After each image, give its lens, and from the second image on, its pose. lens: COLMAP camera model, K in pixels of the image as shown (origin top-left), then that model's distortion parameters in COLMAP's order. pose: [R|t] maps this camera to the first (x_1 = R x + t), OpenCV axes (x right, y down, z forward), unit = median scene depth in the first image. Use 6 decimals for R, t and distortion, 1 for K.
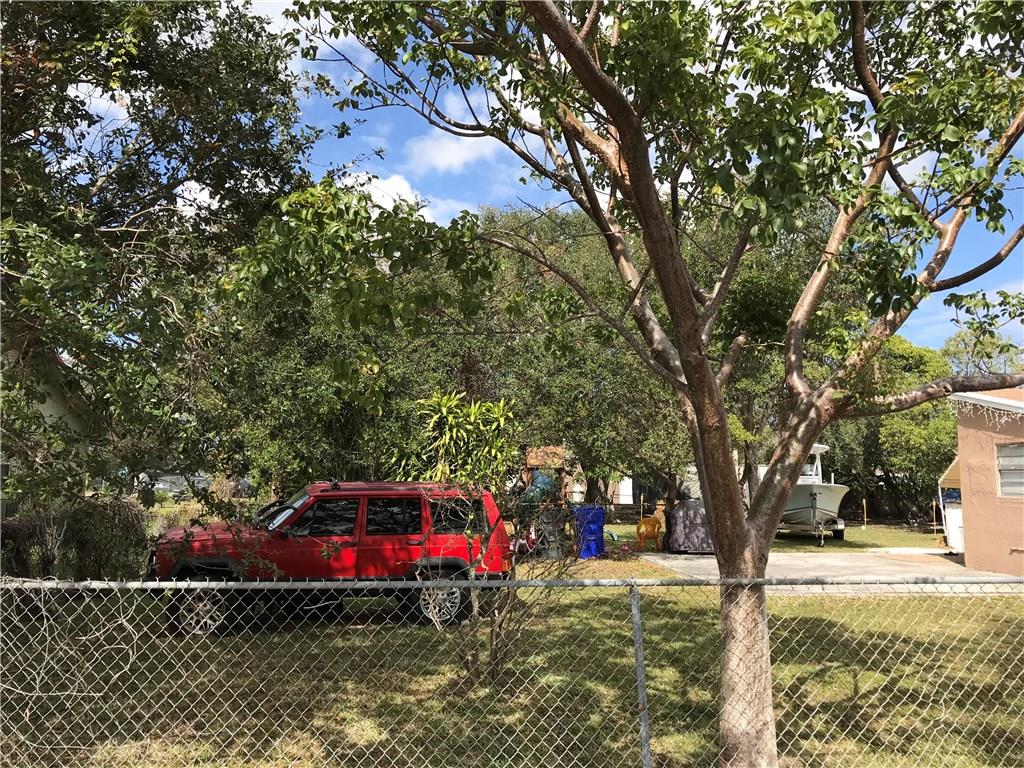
lens RADIAL K [[826.2, 0, 510.1], [0, 826.2, 378.7], [0, 0, 1]] dist [0.009784, -0.016402]
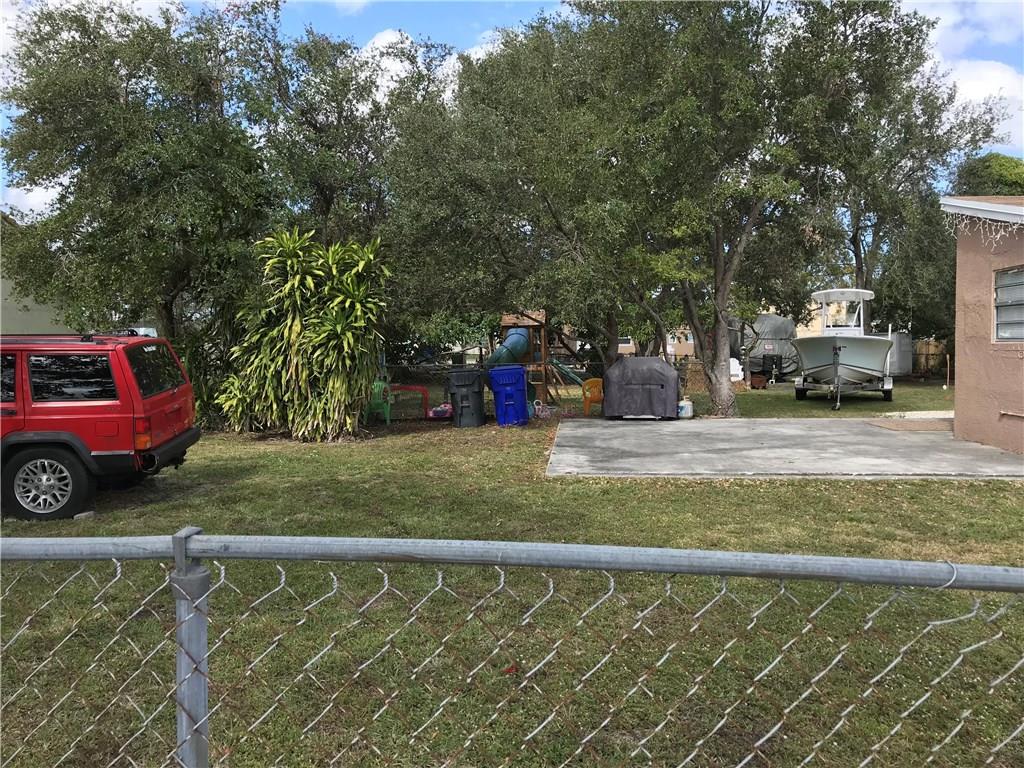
lens RADIAL K [[826.2, 0, 510.5], [0, 826.2, 380.3], [0, 0, 1]] dist [0.009784, -0.016402]
pose [[0.986197, -0.010449, -0.165249, 0.240779], [0.037333, 0.986341, 0.160433, 0.034887], [0.161315, -0.164387, 0.973116, 0.178586]]
